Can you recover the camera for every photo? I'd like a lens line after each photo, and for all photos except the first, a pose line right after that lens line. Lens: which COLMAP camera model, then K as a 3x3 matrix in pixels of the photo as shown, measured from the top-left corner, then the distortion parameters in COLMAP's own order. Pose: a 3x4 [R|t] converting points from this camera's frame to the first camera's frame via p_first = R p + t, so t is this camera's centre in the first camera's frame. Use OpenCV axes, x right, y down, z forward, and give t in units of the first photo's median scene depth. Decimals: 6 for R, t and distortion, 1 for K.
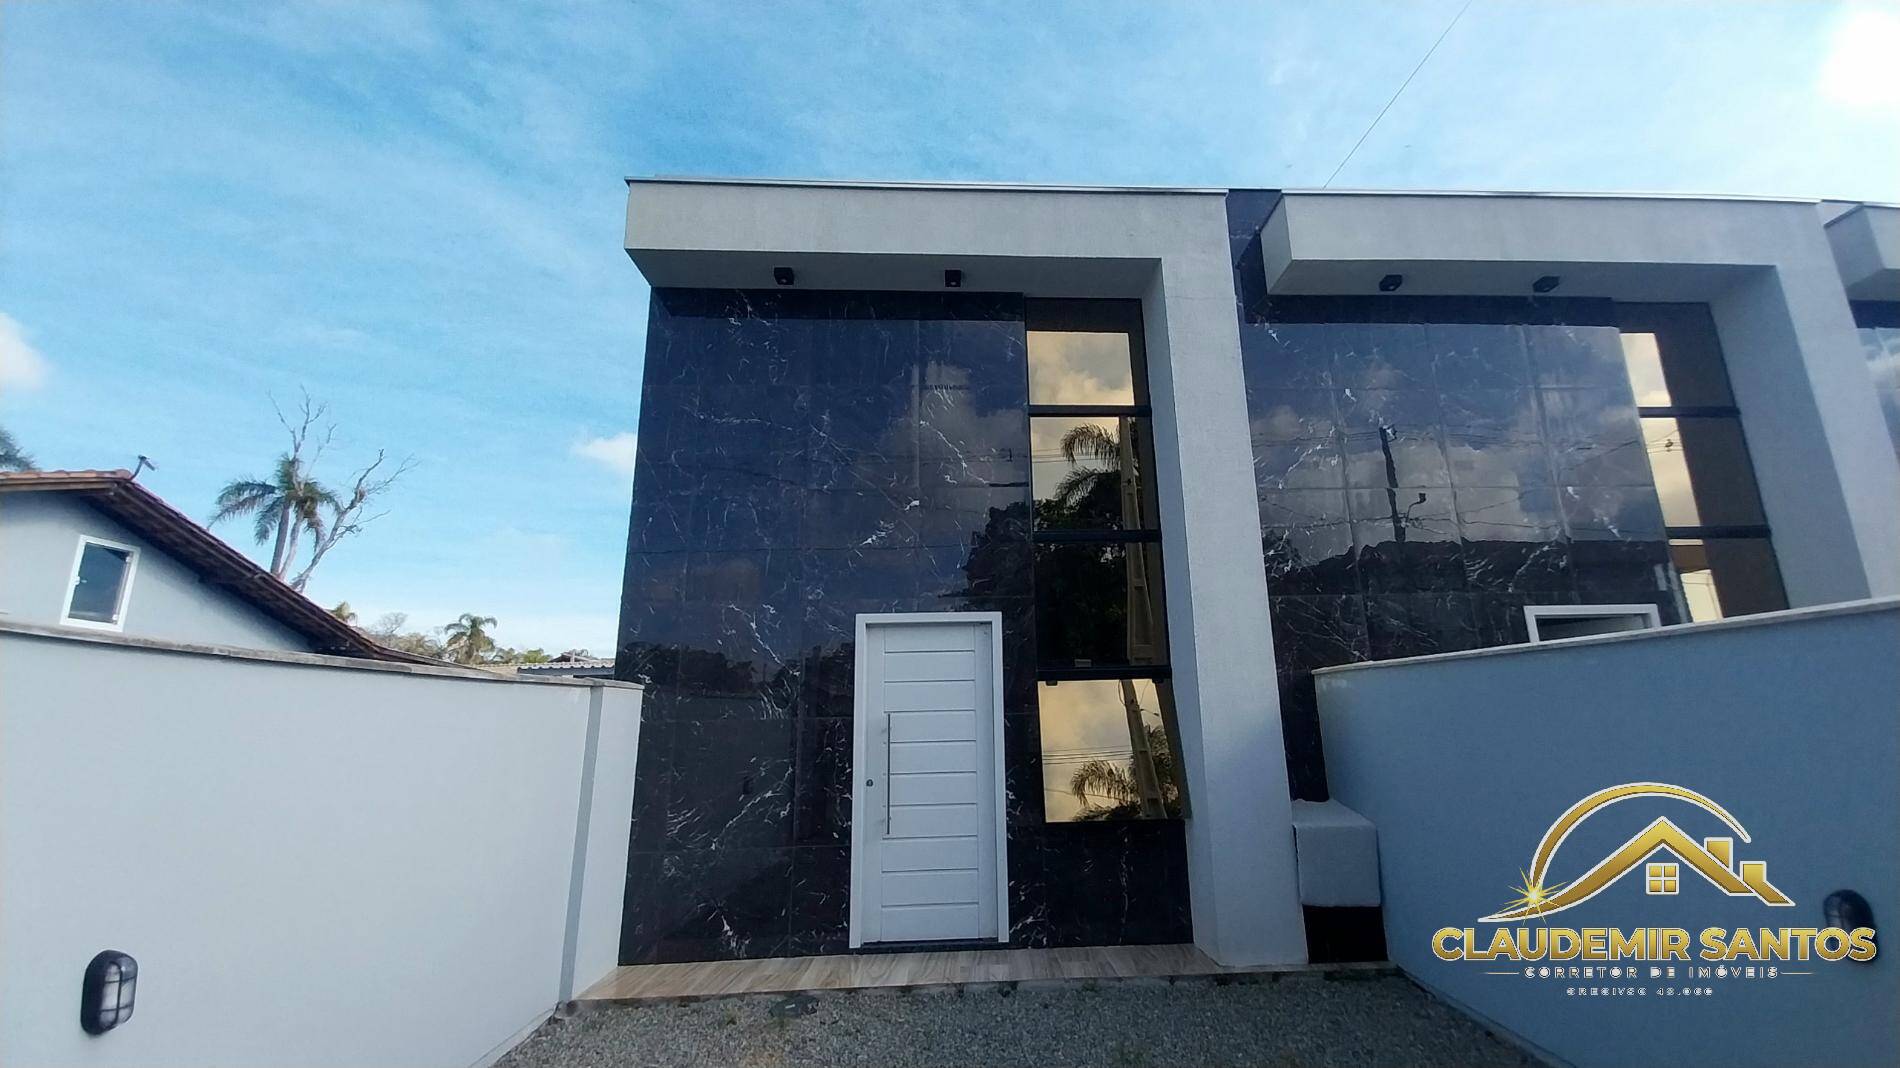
lens RADIAL K [[755.1, 0, 996.0], [0, 755.1, 538.2], [0, 0, 1]] dist [0.023577, -0.014692]
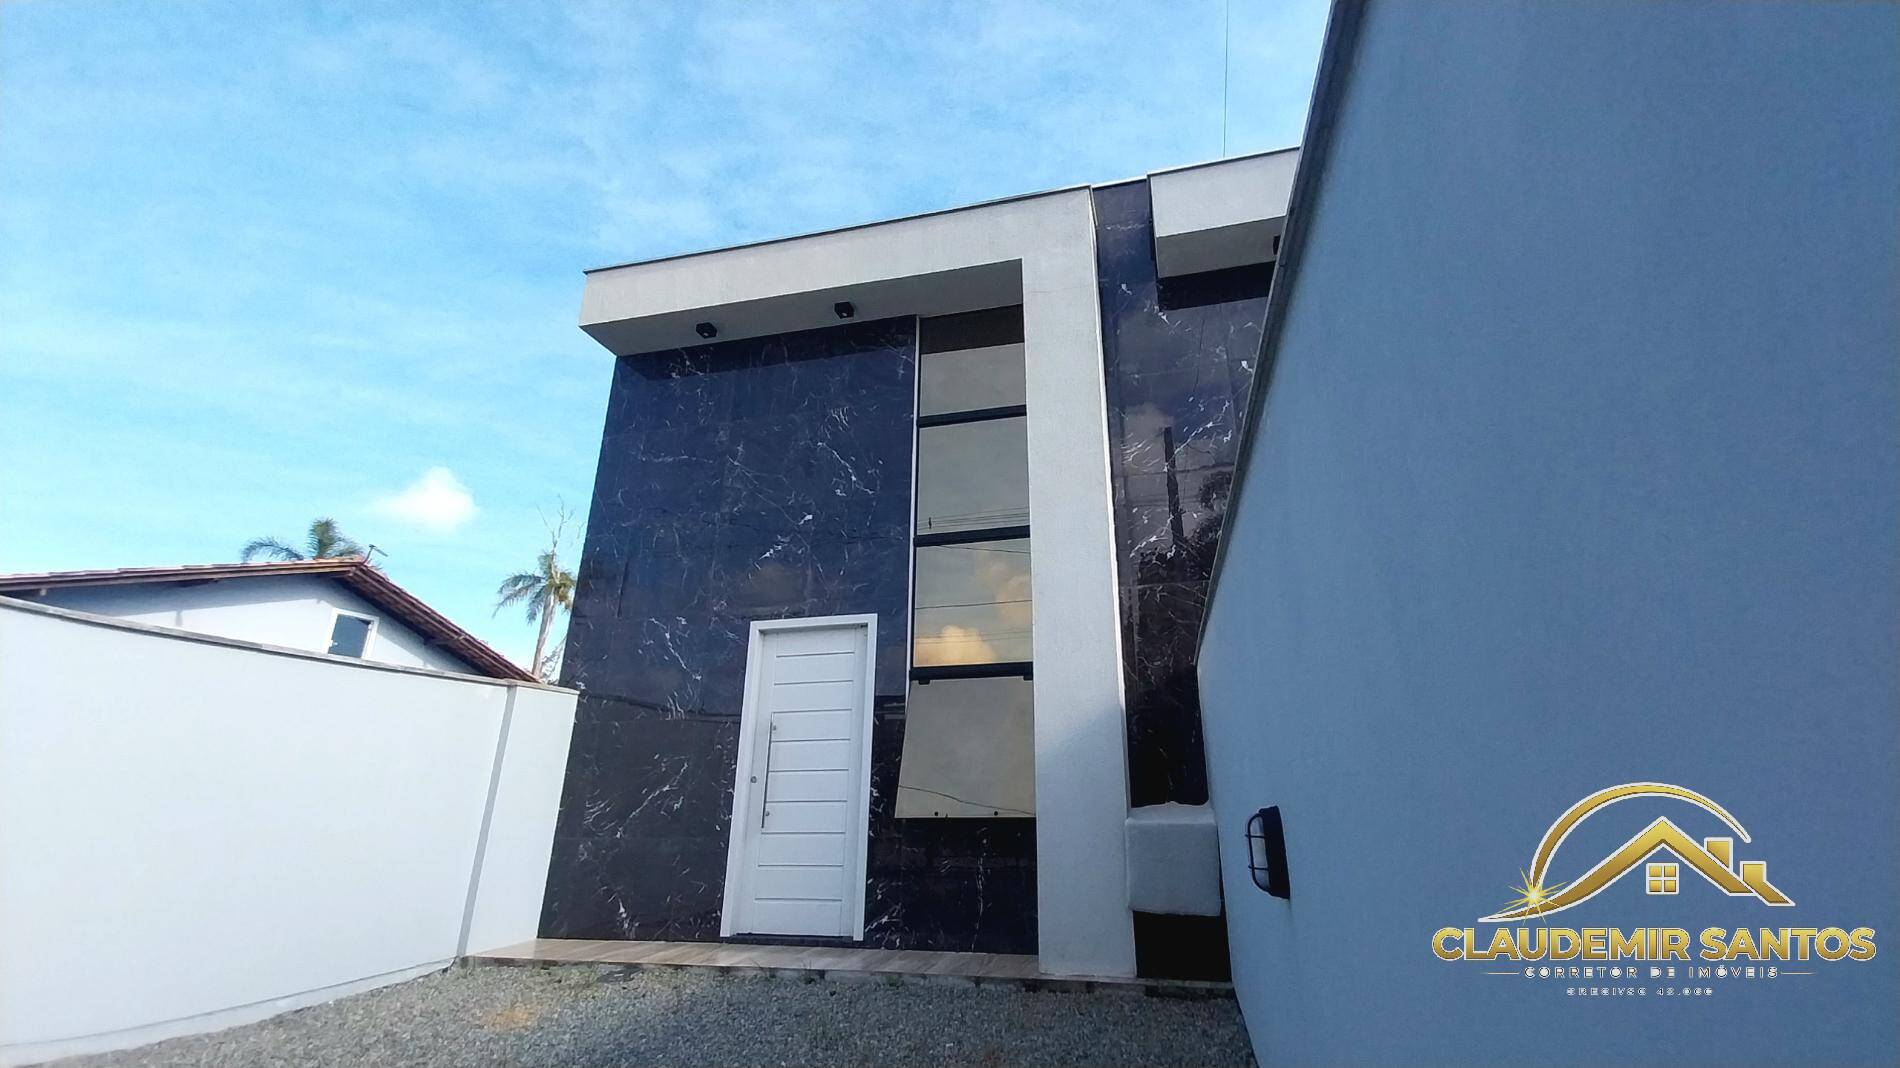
lens RADIAL K [[755.1, 0, 1001.5], [0, 755.1, 537.6], [0, 0, 1]] dist [0.023577, -0.014692]
pose [[0.962349, -0.074722, -0.261346, 0.467100], [0.051791, 0.994266, -0.093562, 0.104170], [0.266838, 0.076503, 0.960700, 0.050054]]
